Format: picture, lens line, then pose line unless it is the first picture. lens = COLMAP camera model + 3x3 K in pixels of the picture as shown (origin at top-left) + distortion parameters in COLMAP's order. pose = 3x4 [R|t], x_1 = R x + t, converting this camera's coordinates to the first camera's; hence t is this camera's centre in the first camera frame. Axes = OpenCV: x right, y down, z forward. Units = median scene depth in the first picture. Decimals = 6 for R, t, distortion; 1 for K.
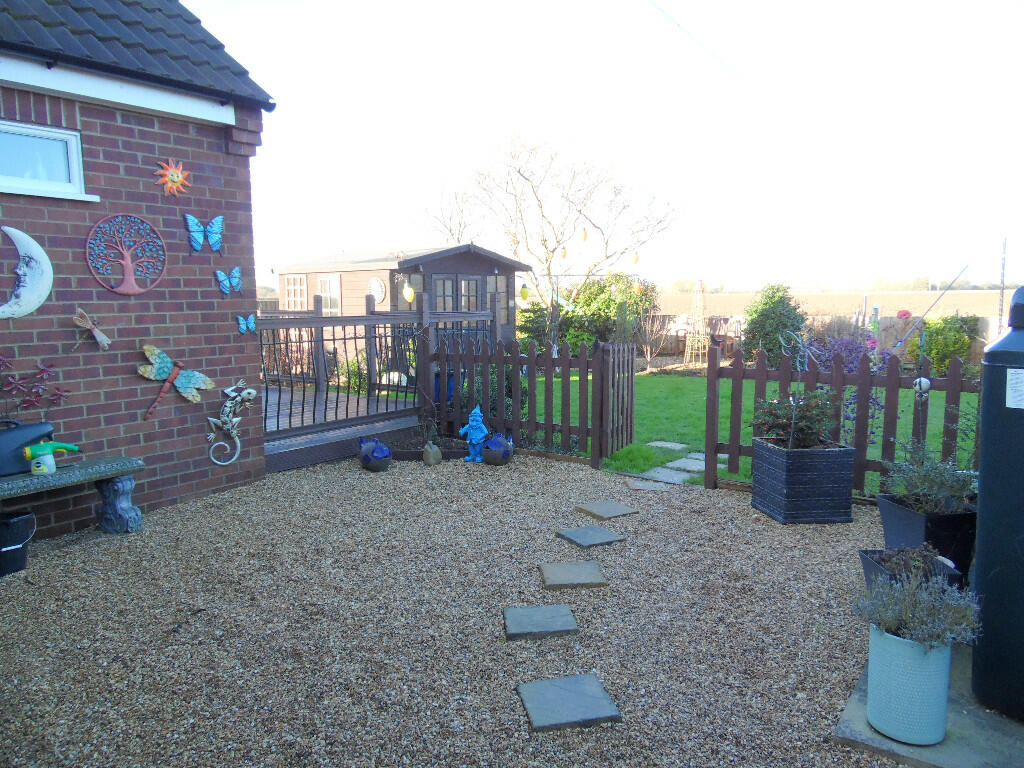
lens RADIAL K [[786.9, 0, 512.0], [0, 786.9, 384.0], [0, 0, 1]] dist [-0.013818, 0.057968]
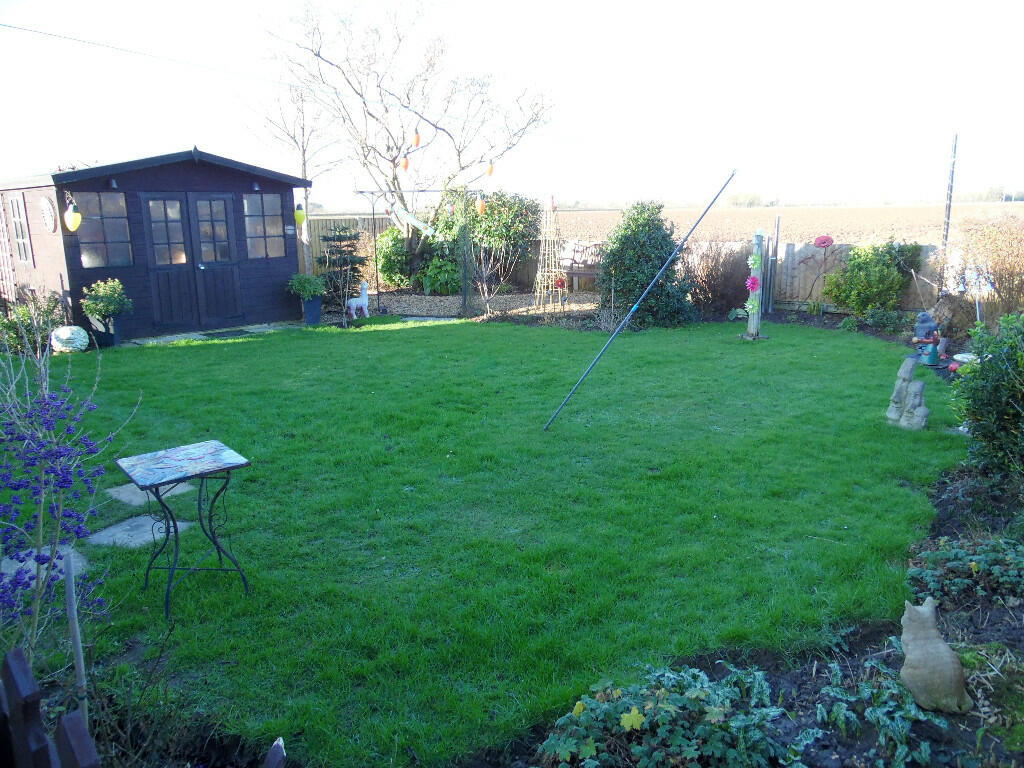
lens RADIAL K [[785.1, 0, 512.0], [0, 785.1, 384.0], [0, 0, 1]] dist [-0.013691, 0.060697]
pose [[0.997194, 0.011006, -0.074053, 0.259027], [-0.003067, 0.994311, 0.106473, -0.032353], [0.074804, -0.105947, 0.991554, 0.222363]]
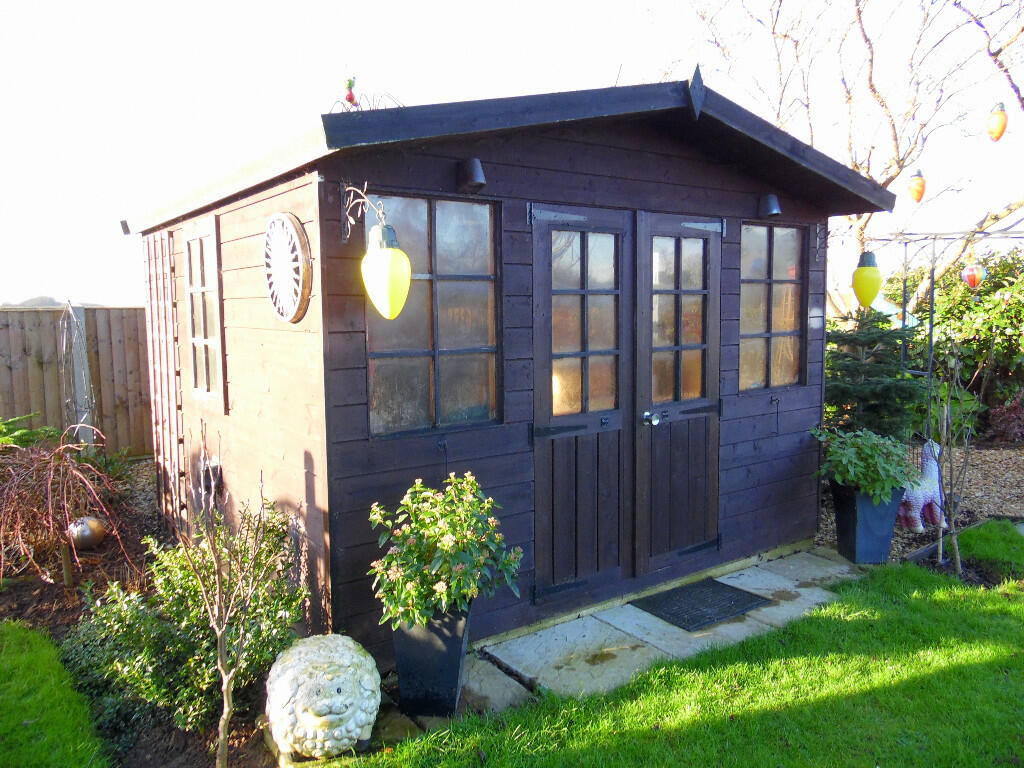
lens RADIAL K [[779.0, 0, 512.0], [0, 779.0, 384.0], [0, 0, 1]] dist [-0.009847, -0.003827]
pose [[0.969897, 0.026902, -0.242027, -0.039040], [-0.027465, 0.999622, 0.001051, -0.069100], [0.241964, 0.005628, 0.970269, 0.635319]]
